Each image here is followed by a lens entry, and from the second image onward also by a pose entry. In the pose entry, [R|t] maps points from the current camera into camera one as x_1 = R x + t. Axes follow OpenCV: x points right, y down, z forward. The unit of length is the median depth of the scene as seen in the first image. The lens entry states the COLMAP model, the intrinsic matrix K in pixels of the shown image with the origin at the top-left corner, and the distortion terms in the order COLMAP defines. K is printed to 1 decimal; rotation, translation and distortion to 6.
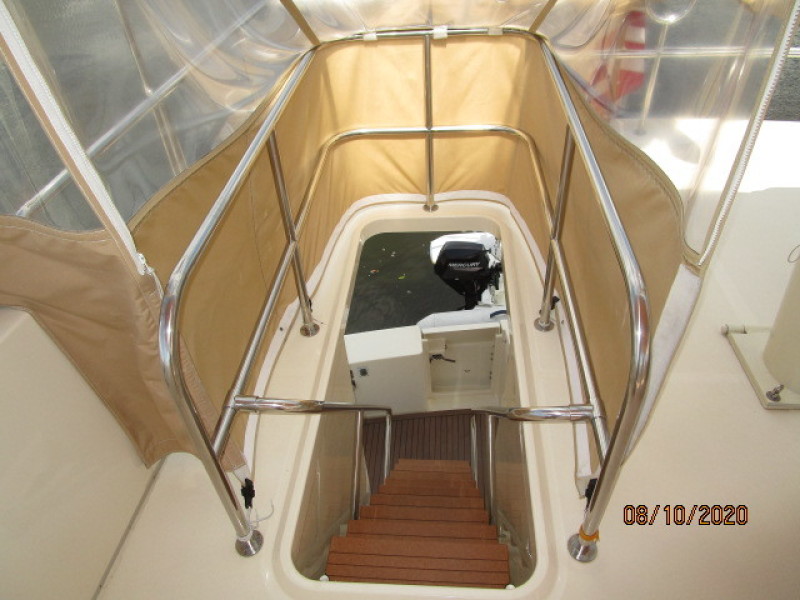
lens RADIAL K [[570.3, 0, 400.0], [0, 570.3, 300.0], [0, 0, 1]] dist [-0.033399, 0.001193]
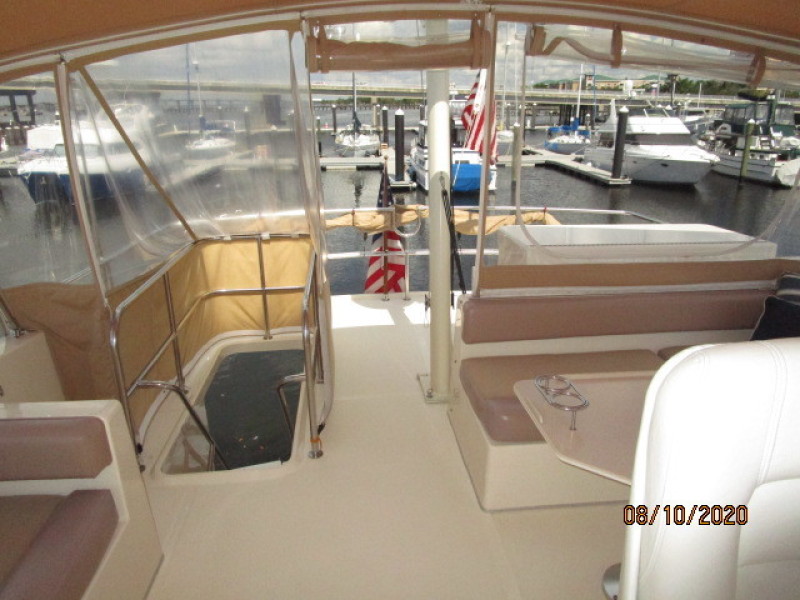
lens RADIAL K [[558.0, 0, 403.3], [0, 558.0, 301.7], [0, 0, 1]] dist [-0.037682, 0.002788]
pose [[0.982725, -0.012833, 0.184626, 0.156536], [0.082168, 0.924135, -0.373125, 0.402556], [-0.165831, 0.381850, 0.909225, -0.593990]]
